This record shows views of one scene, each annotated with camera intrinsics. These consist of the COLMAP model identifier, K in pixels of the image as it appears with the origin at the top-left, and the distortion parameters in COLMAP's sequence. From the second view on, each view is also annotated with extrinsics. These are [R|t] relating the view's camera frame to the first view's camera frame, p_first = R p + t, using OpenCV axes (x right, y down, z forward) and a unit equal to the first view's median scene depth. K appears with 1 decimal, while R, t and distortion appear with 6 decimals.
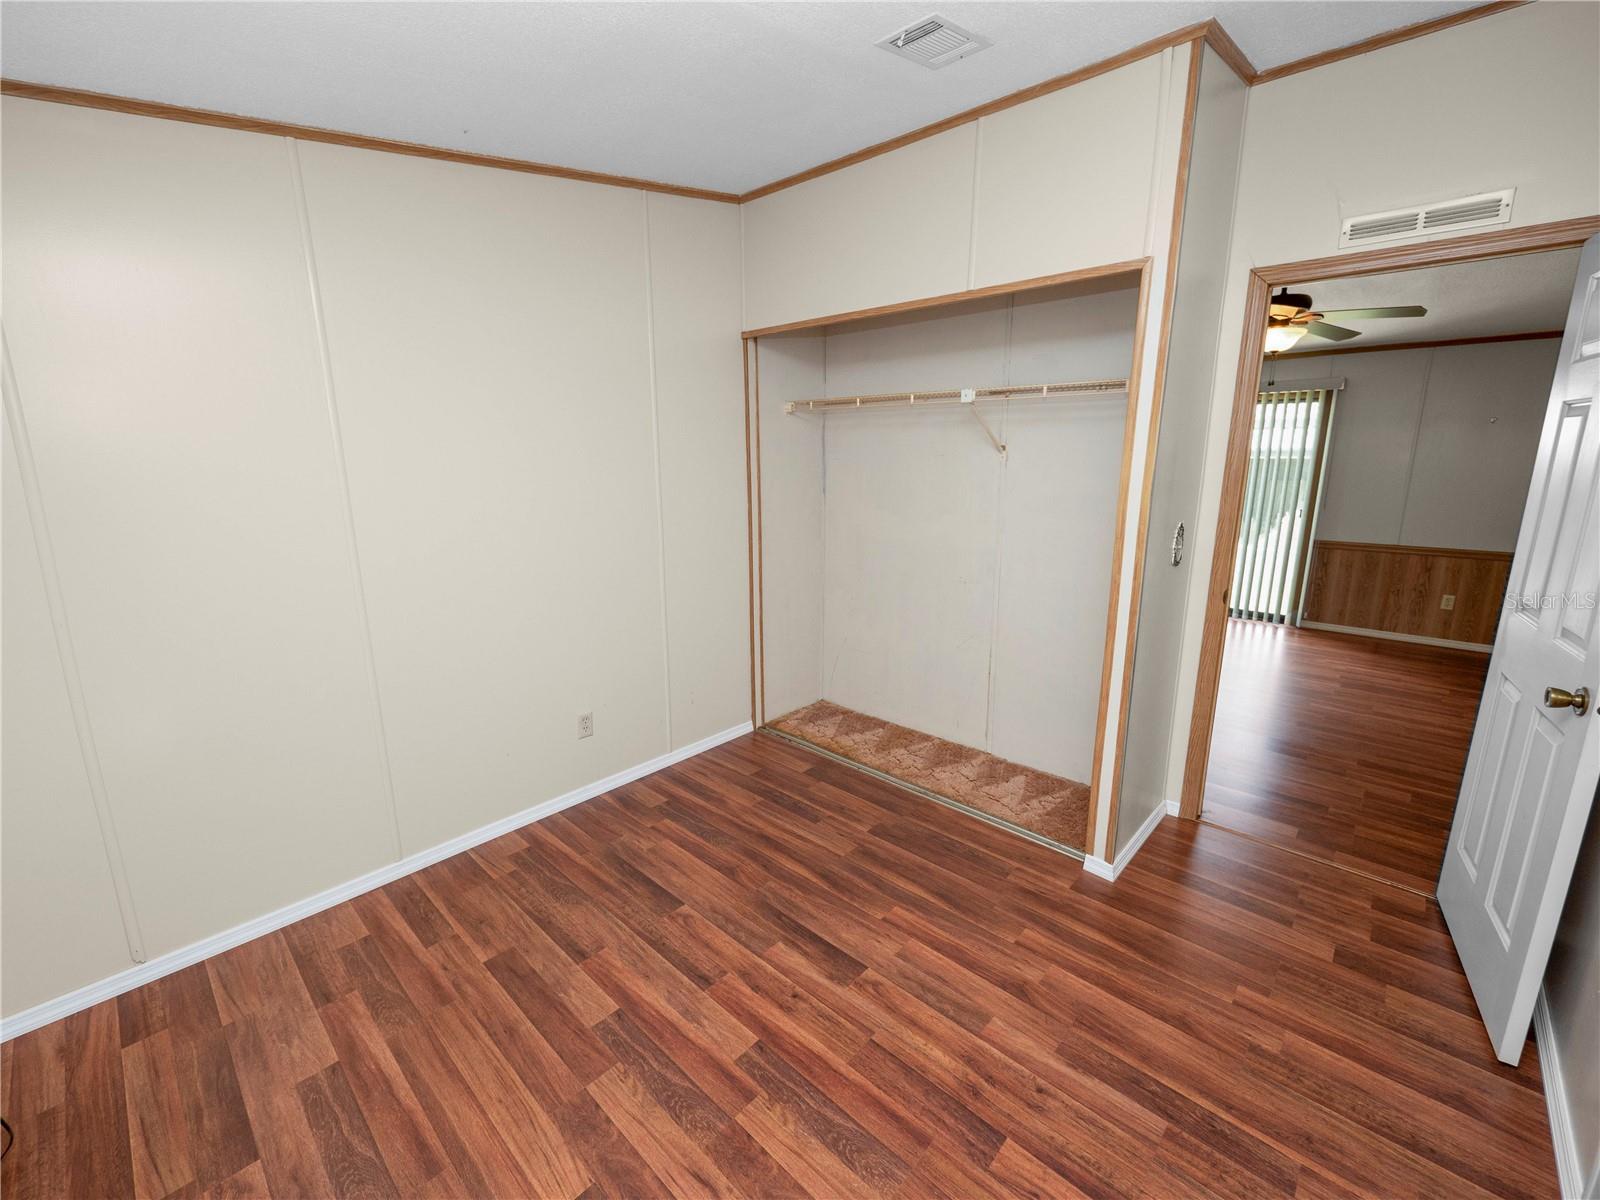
lens RADIAL K [[672.0, 0, 794.0], [0, 672.0, 597.7], [0, 0, 1]] dist [-0.008404, 0.001903]
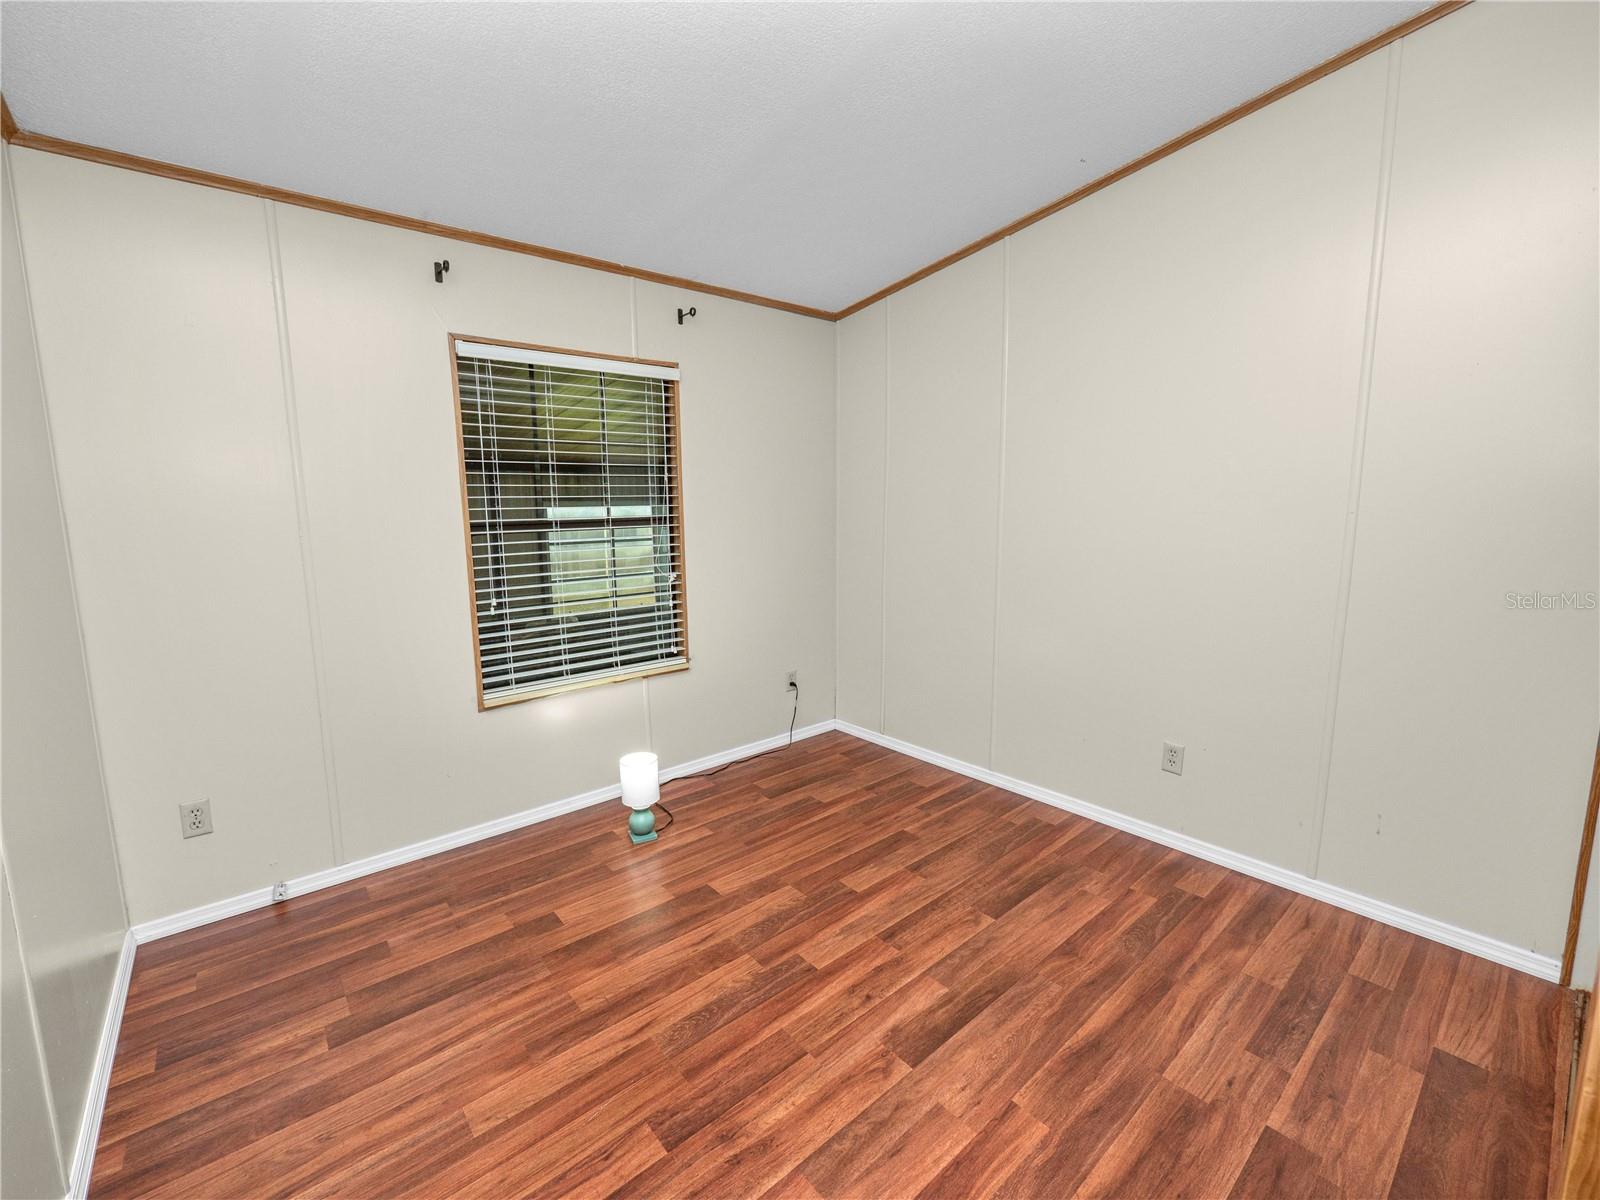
lens RADIAL K [[672.0, 0, 794.0], [0, 672.0, 597.7], [0, 0, 1]] dist [-0.008404, 0.001903]
pose [[-0.121130, 0.143042, -0.982276, 0.883132], [-0.199588, 0.965843, 0.165261, -0.084078], [0.972364, 0.216069, -0.088443, 0.885834]]
